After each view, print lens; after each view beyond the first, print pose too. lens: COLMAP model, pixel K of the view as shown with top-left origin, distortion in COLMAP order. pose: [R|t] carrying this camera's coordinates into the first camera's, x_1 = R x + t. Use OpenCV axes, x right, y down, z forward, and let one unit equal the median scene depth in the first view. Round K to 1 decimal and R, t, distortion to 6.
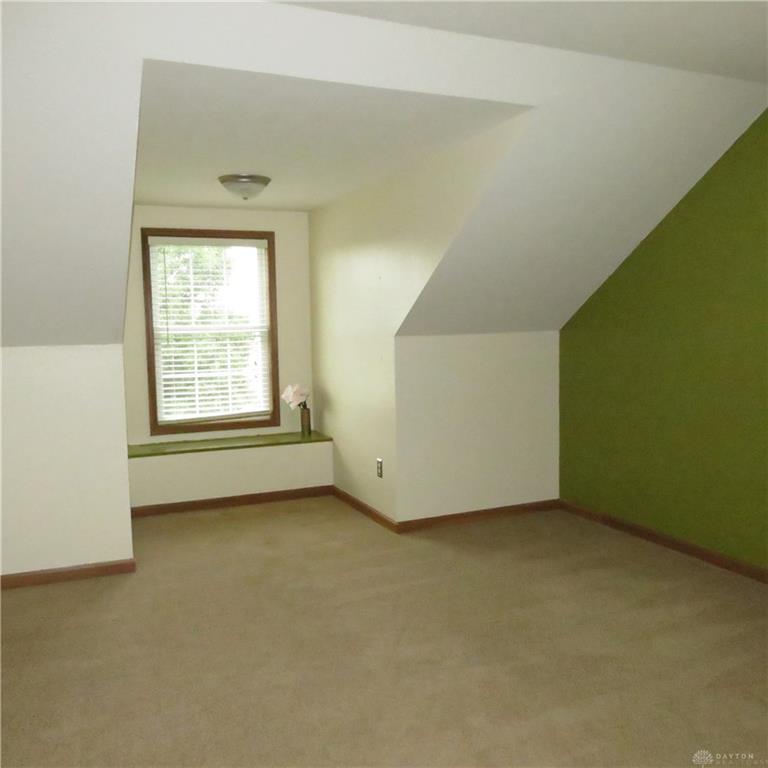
lens RADIAL K [[756.6, 0, 384.0], [0, 756.6, 384.0], [0, 0, 1]] dist [-0.006486, -0.004464]
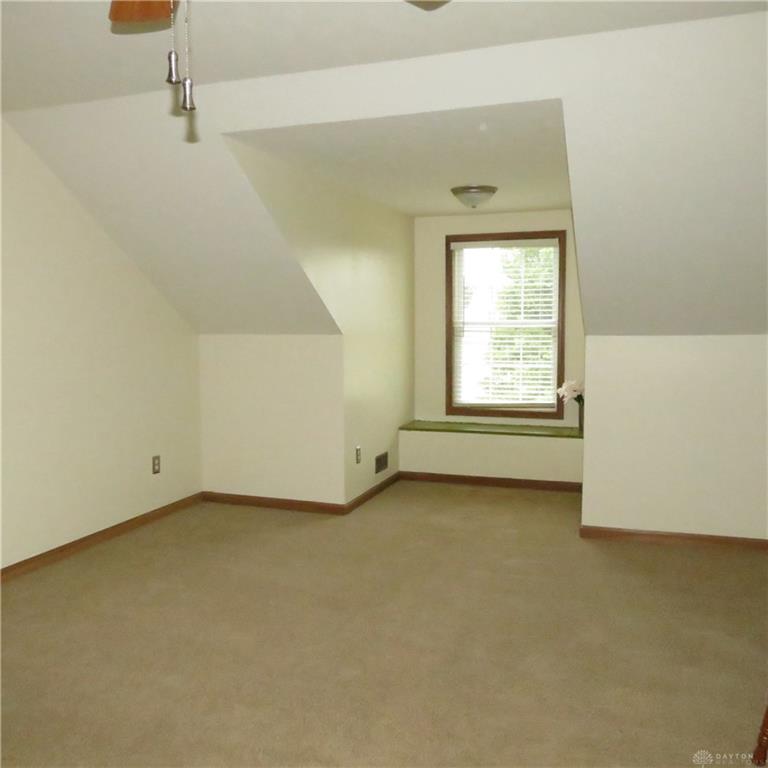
lens RADIAL K [[756.6, 0, 384.0], [0, 756.6, 384.0], [0, 0, 1]] dist [-0.006486, -0.004464]
pose [[0.720529, 0.073030, -0.689569, 0.410253], [-0.063842, 0.997201, 0.038902, -0.017420], [0.690480, 0.015994, 0.723175, 0.092111]]
